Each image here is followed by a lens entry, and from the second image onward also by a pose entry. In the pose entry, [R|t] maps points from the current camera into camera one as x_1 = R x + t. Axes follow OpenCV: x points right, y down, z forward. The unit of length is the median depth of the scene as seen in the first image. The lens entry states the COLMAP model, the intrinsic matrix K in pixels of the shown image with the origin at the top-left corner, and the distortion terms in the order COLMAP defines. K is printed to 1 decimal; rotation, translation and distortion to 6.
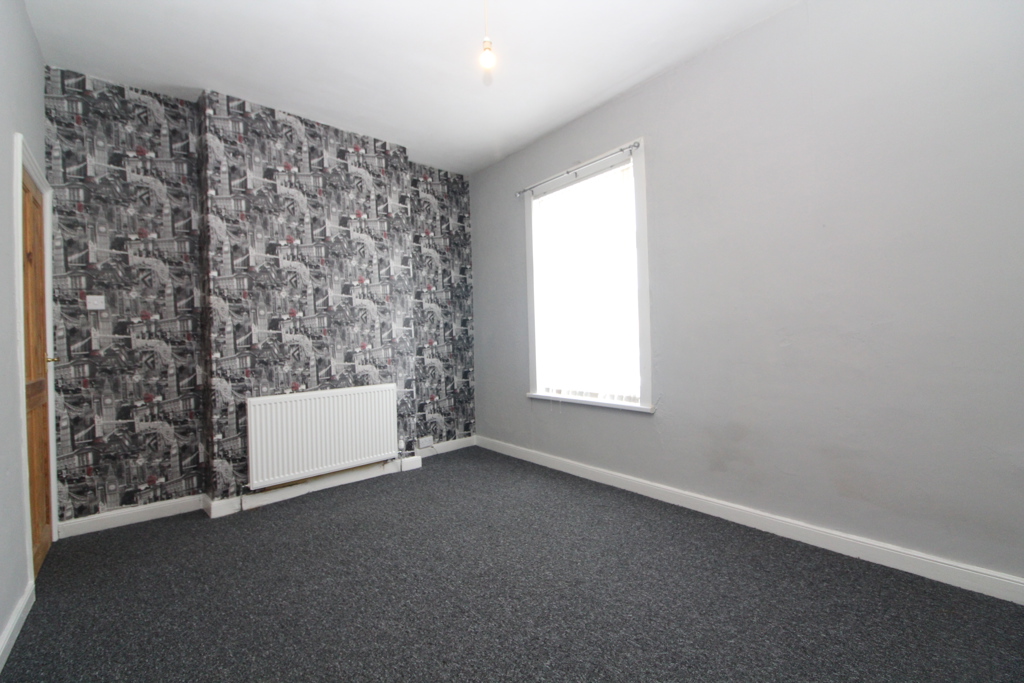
lens RADIAL K [[429.8, 0, 512.0], [0, 429.8, 335.5], [0, 0, 1]] dist [-0.000684, -0.000063]
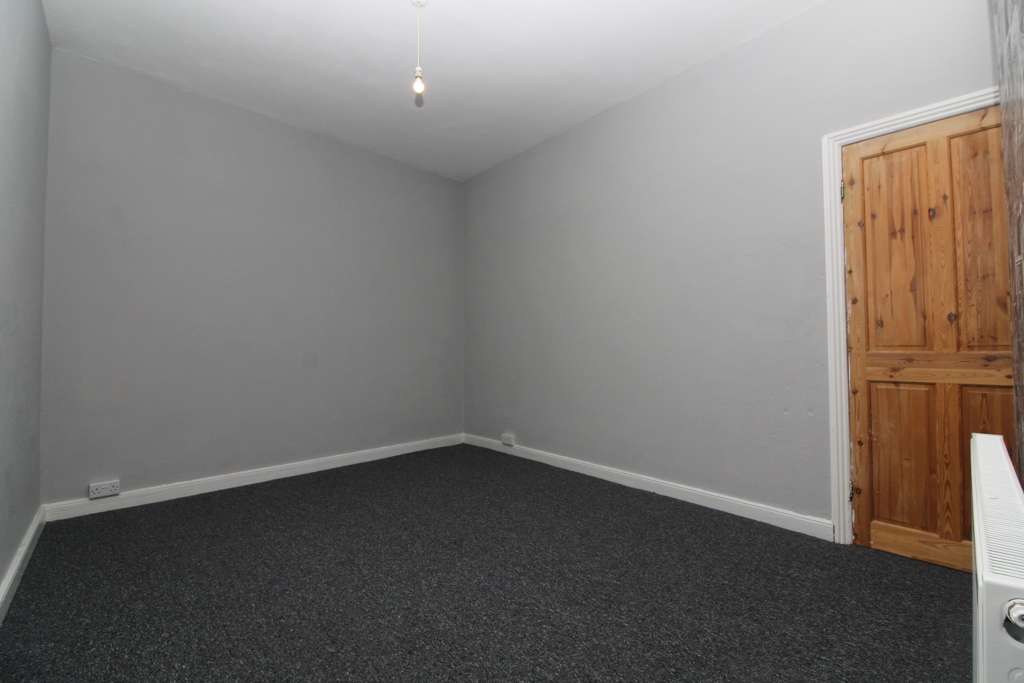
lens RADIAL K [[429.8, 0, 512.0], [0, 429.8, 335.5], [0, 0, 1]] dist [-0.000684, -0.000063]
pose [[-0.998750, 0.035832, -0.034842, -0.234737], [0.036852, 0.998897, -0.029104, 0.071769], [0.033761, -0.030352, -0.998969, 2.056068]]
